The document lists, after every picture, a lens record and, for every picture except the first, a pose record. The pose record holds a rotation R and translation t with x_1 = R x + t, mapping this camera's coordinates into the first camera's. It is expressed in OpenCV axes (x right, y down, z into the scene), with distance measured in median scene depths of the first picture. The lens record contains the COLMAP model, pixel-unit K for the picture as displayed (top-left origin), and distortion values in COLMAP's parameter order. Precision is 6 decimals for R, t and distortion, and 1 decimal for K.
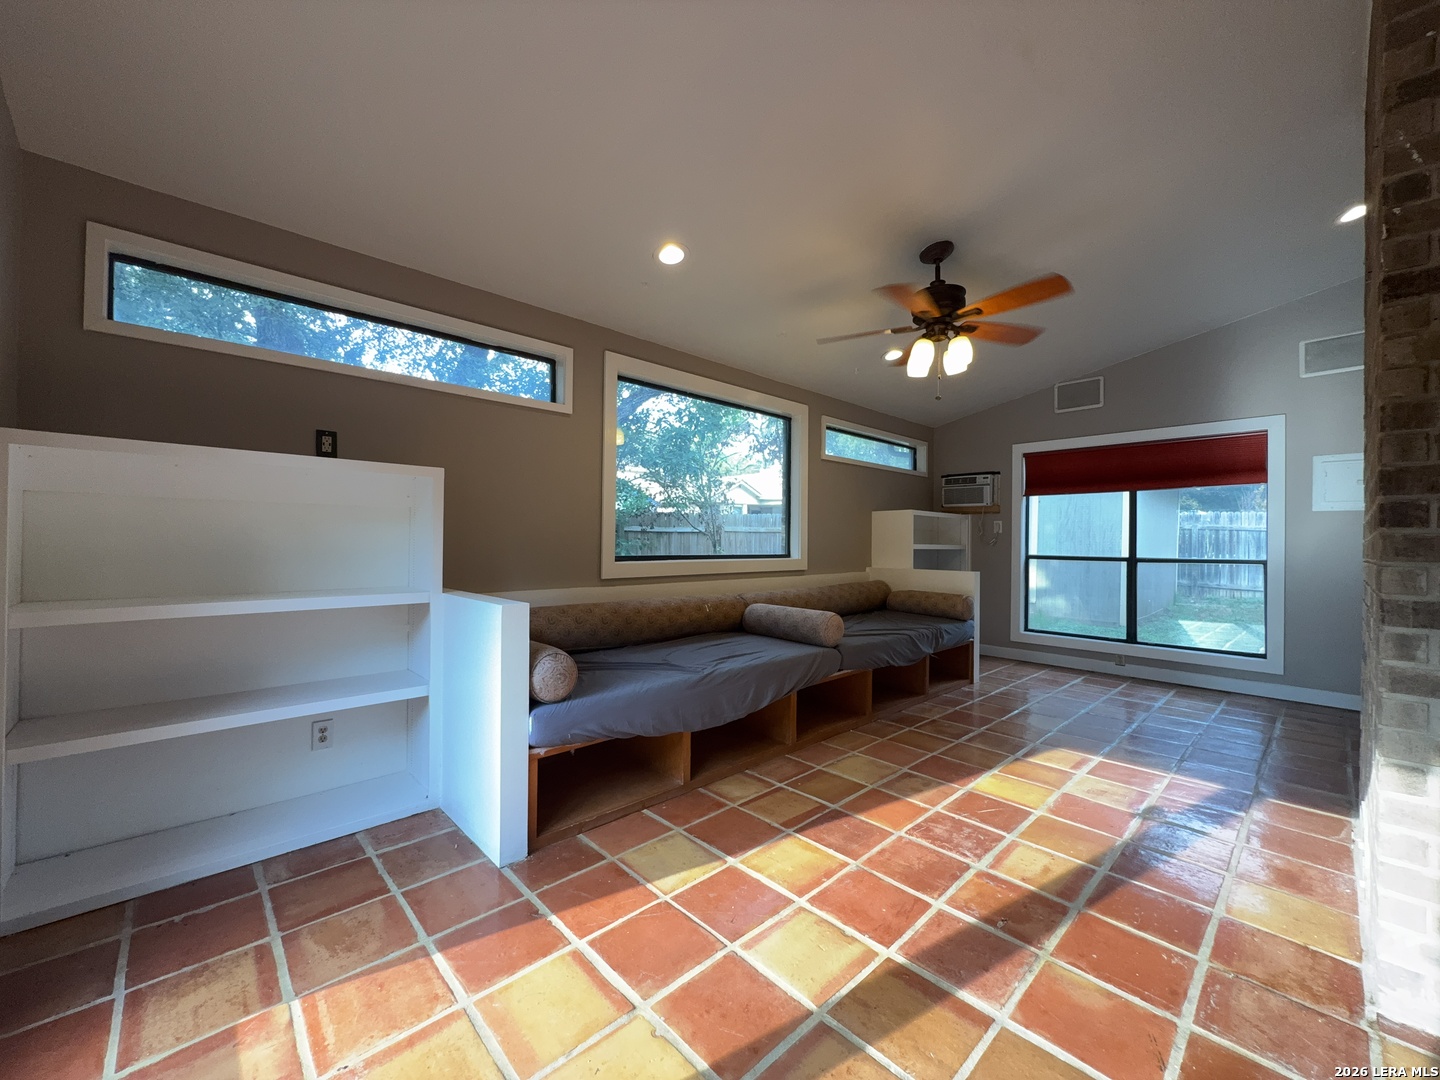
lens RADIAL K [[575.4, 0, 720.8], [0, 575.4, 538.9], [0, 0, 1]] dist [0.001809, -0.000362]
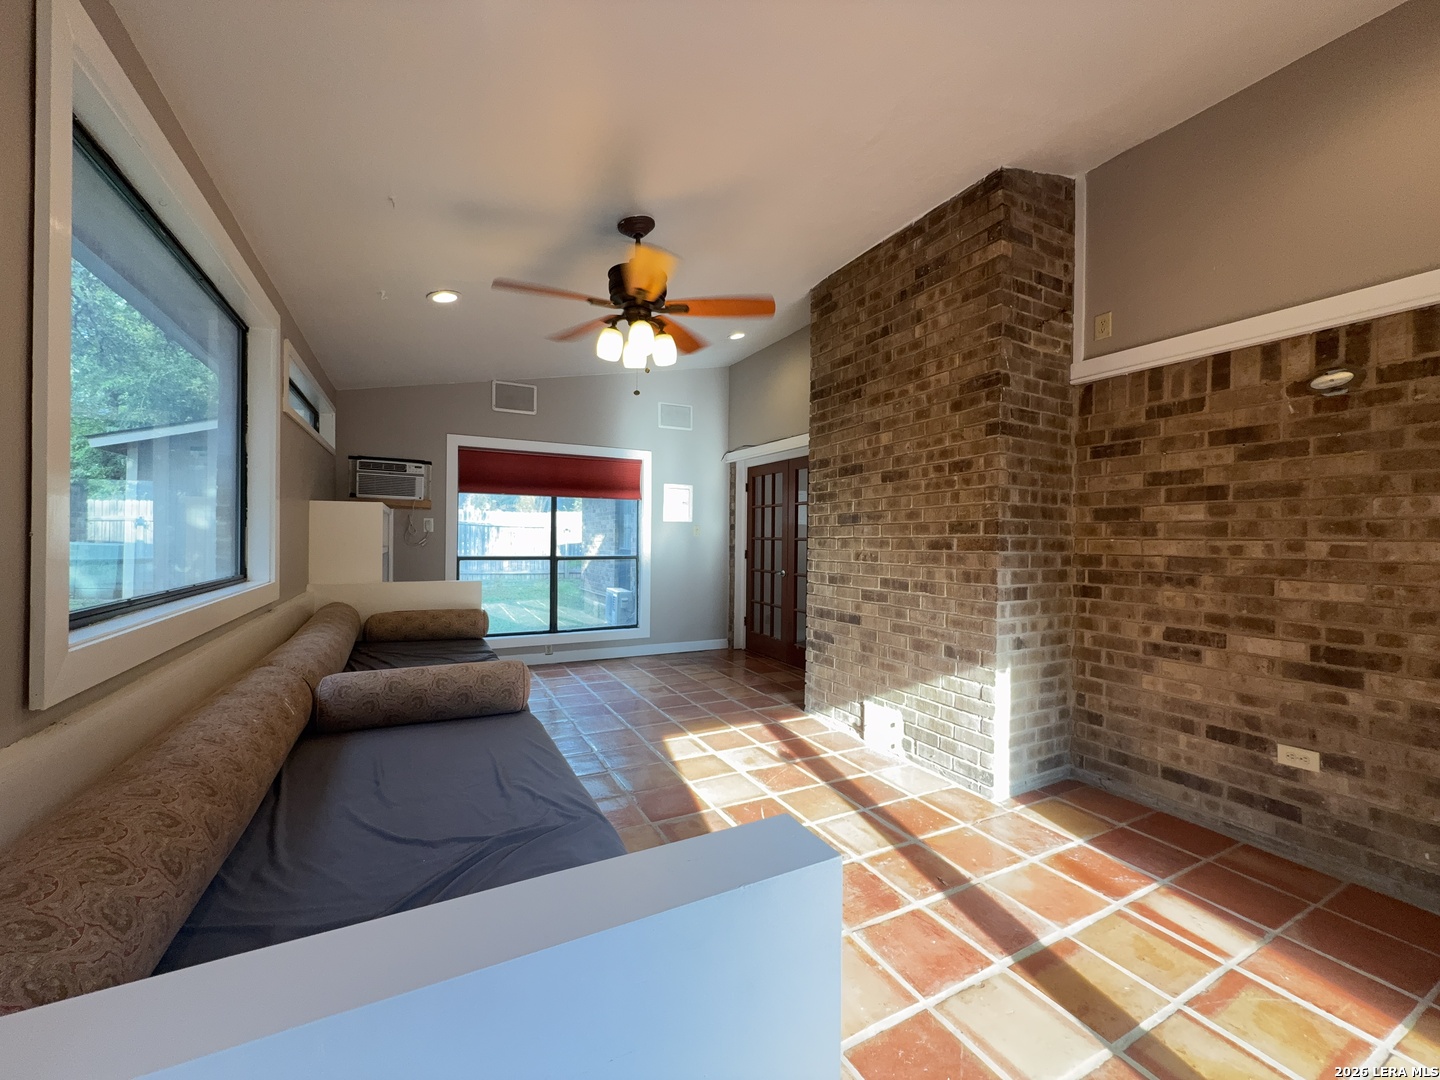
lens RADIAL K [[575.4, 0, 718.4], [0, 575.4, 539.8], [0, 0, 1]] dist [0.001809, -0.000362]
pose [[0.273181, -0.011421, 0.961895, -0.466098], [-0.012974, 0.999795, 0.015556, -0.036050], [-0.961875, -0.016729, 0.272977, 0.669121]]
